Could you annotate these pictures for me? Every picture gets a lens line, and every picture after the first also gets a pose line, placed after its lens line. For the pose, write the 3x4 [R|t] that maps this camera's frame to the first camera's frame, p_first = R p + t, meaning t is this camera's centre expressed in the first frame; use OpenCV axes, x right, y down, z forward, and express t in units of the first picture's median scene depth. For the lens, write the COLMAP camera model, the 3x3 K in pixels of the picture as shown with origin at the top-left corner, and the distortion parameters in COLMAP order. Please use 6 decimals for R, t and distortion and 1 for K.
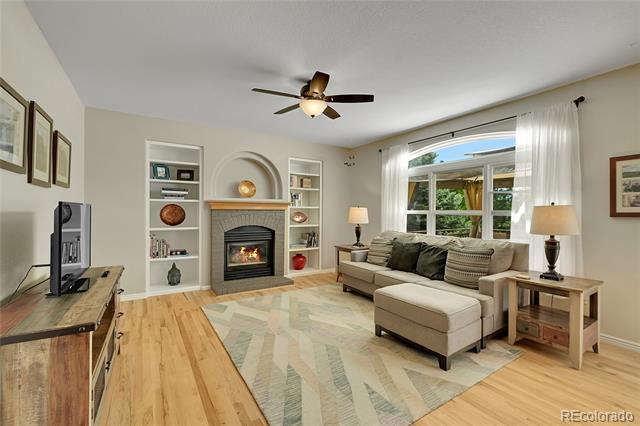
lens RADIAL K [[280.7, 0, 326.6], [0, 280.7, 215.7], [0, 0, 1]] dist [-0.002566, -0.001366]
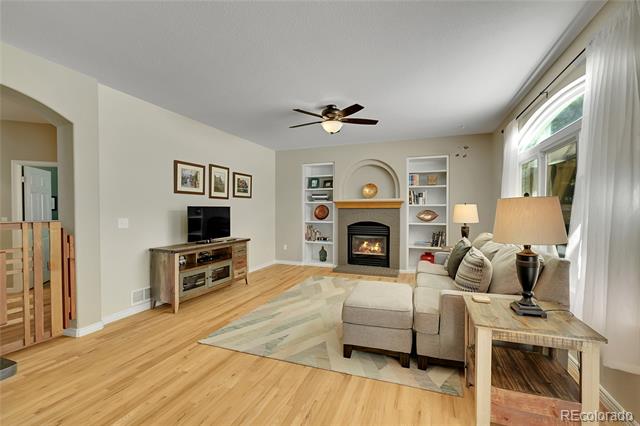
lens RADIAL K [[280.7, 0, 318.1], [0, 280.7, 216.4], [0, 0, 1]] dist [-0.002566, -0.001366]
pose [[0.587107, 0.013983, -0.809388, 0.607544], [-0.007483, 0.999902, 0.011846, 0.000604], [0.809475, -0.000898, 0.587154, 0.141798]]
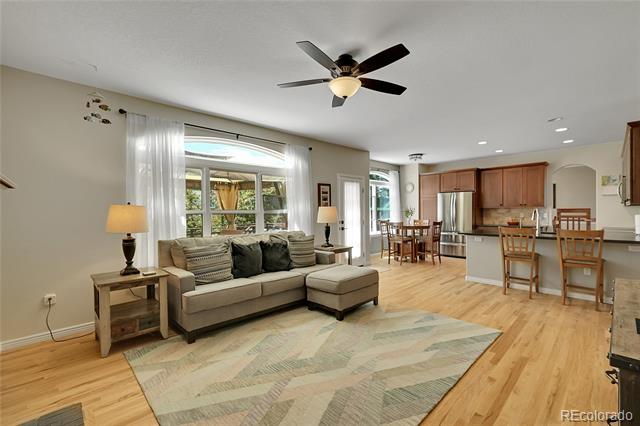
lens RADIAL K [[280.7, 0, 317.6], [0, 280.7, 214.5], [0, 0, 1]] dist [-0.002566, -0.001366]
pose [[-0.185541, -0.020873, 0.982415, -0.570864], [0.020235, 0.999481, 0.025057, -0.018214], [-0.982428, 0.024528, -0.185022, 0.815343]]
